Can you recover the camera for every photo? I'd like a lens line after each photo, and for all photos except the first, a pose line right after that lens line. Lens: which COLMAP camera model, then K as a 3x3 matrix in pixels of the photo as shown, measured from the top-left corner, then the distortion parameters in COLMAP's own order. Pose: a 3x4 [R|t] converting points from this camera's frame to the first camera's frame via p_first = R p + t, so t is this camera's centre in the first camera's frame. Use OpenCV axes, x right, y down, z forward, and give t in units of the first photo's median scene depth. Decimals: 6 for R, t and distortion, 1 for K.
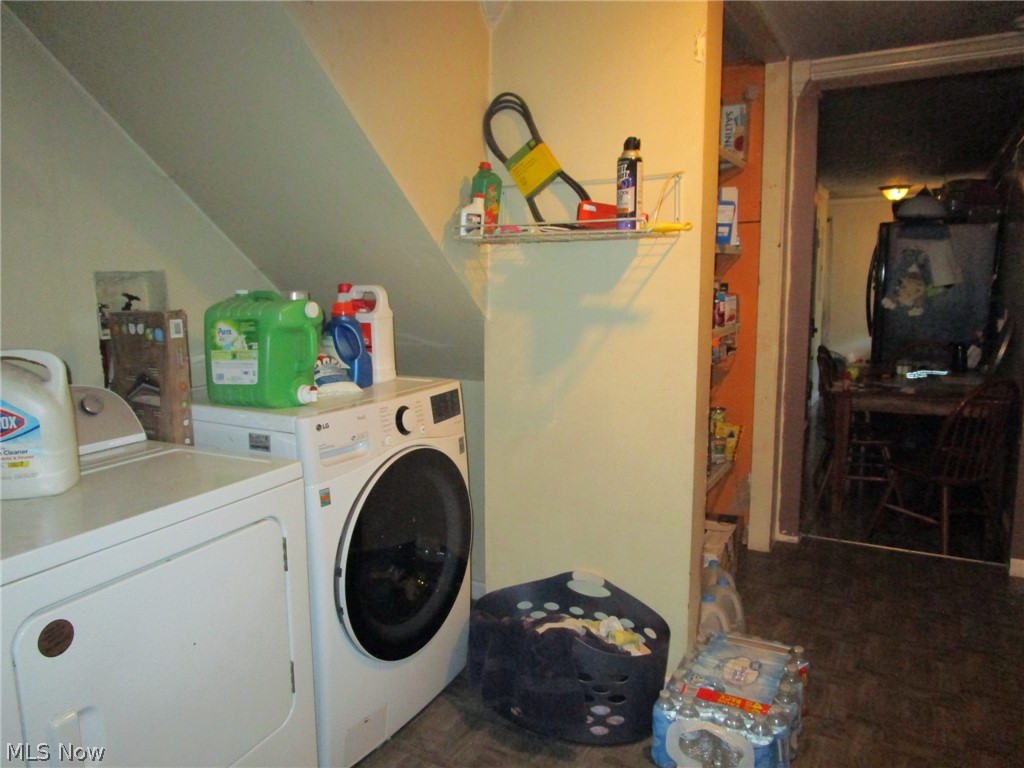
lens RADIAL K [[725.6, 0, 509.3], [0, 725.6, 388.7], [0, 0, 1]] dist [-0.036967, 0.012420]
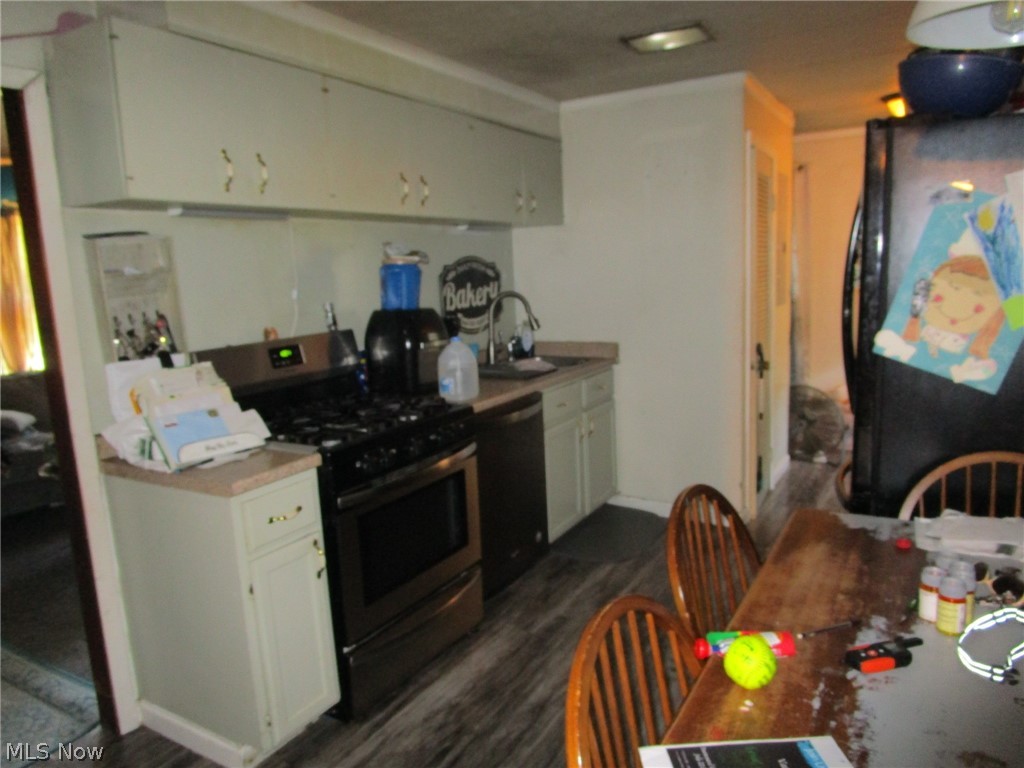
lens RADIAL K [[725.6, 0, 509.3], [0, 725.6, 388.7], [0, 0, 1]] dist [-0.036967, 0.012420]
pose [[0.999307, -0.026640, -0.025987, 0.349598], [0.027053, 0.999511, 0.015701, -0.109353], [0.025556, -0.016393, 0.999539, 0.646005]]
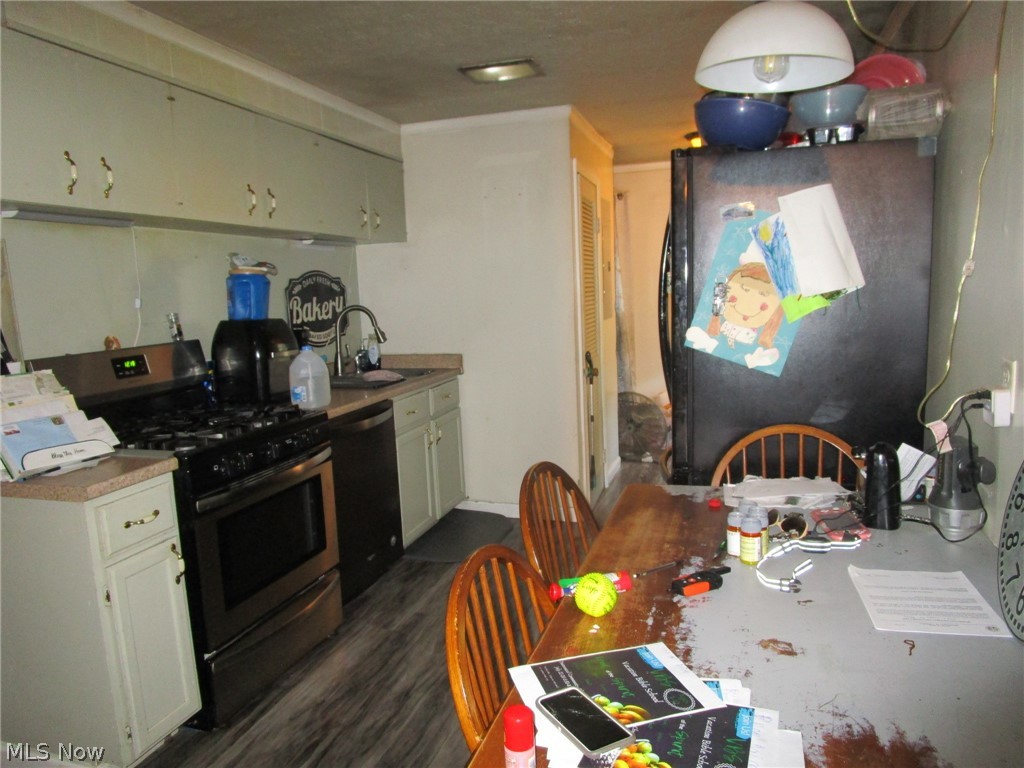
lens RADIAL K [[726.6, 0, 514.4], [0, 726.6, 386.8], [0, 0, 1]] dist [-0.031186, 0.007594]
pose [[0.977761, -0.054753, 0.202447, 0.337602], [0.058385, 0.998222, -0.012004, -0.093318], [-0.201430, 0.023557, 0.979220, 0.614292]]
